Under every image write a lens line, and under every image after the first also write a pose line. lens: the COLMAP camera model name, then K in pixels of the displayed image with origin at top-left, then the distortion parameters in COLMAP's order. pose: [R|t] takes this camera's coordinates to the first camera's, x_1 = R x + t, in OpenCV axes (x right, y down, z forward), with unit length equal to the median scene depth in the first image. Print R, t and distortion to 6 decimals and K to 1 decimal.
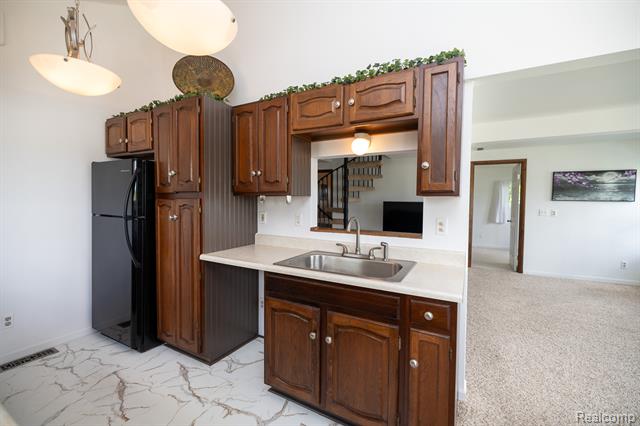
lens RADIAL K [[275.6, 0, 320.1], [0, 275.6, 211.5], [0, 0, 1]] dist [0.000946, -0.000748]
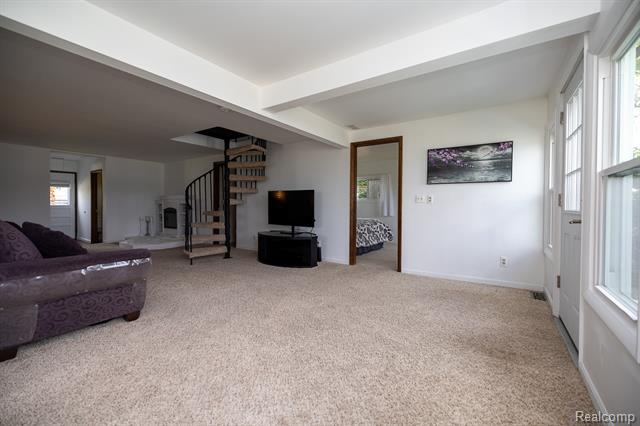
lens RADIAL K [[275.6, 0, 320.2], [0, 275.6, 210.9], [0, 0, 1]] dist [0.000946, -0.000748]
pose [[0.997168, 0.003605, -0.075125, 0.612283], [-0.005812, 0.999557, -0.029188, 0.070004], [0.074987, 0.029542, 0.996747, 0.161366]]
